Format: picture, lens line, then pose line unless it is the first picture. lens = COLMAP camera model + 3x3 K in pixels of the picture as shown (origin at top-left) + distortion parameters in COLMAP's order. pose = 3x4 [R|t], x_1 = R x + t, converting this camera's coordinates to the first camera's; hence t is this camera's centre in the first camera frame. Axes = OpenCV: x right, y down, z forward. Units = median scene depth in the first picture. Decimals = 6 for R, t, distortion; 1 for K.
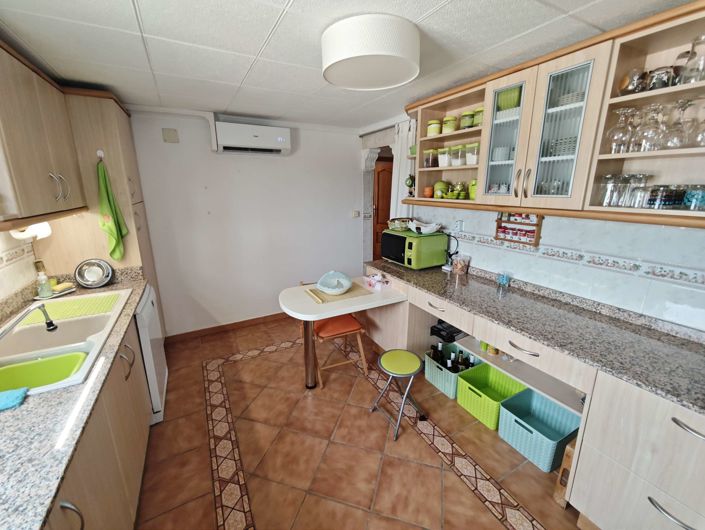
lens RADIAL K [[294.7, 0, 351.0], [0, 294.7, 262.1], [0, 0, 1]] dist [-0.008238, 0.002235]
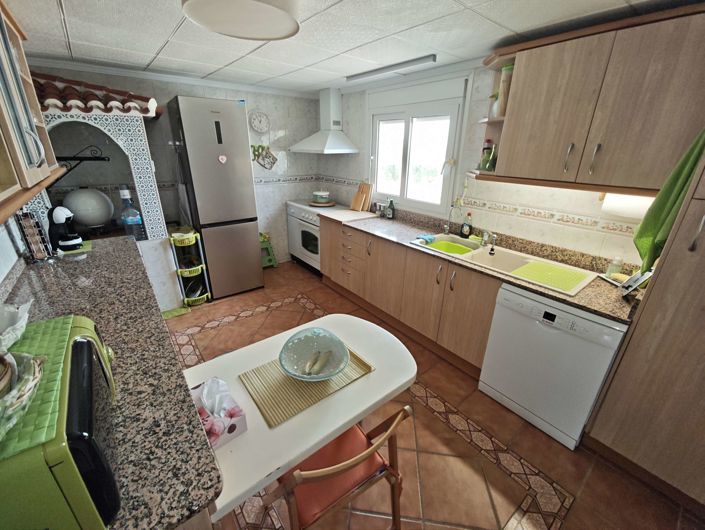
lens RADIAL K [[294.7, 0, 351.9], [0, 294.7, 260.6], [0, 0, 1]] dist [-0.008238, 0.002235]
pose [[-0.984086, 0.048903, -0.170829, -0.048725], [-0.060585, 0.811436, 0.581293, -0.457962], [0.167044, 0.582392, -0.795560, 1.669325]]
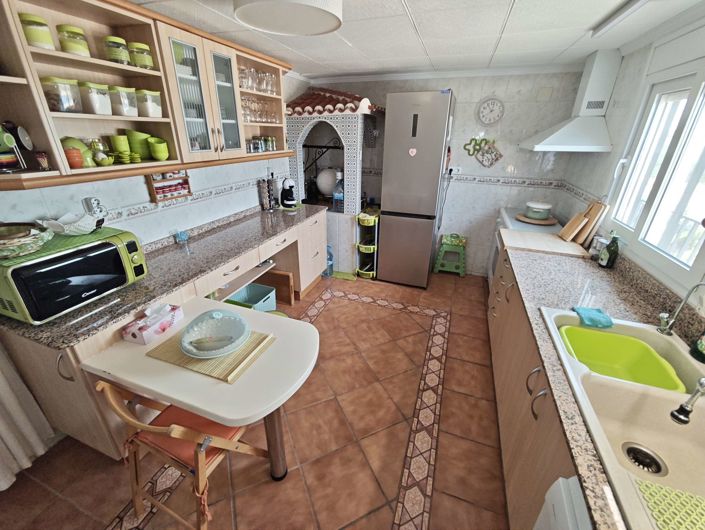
lens RADIAL K [[294.7, 0, 350.6], [0, 294.7, 262.5], [0, 0, 1]] dist [-0.008238, 0.002235]
pose [[-0.663795, -0.307840, 0.681624, -0.706898], [0.176334, 0.821258, 0.542625, -0.371681], [-0.726831, 0.480385, -0.490864, 1.289565]]
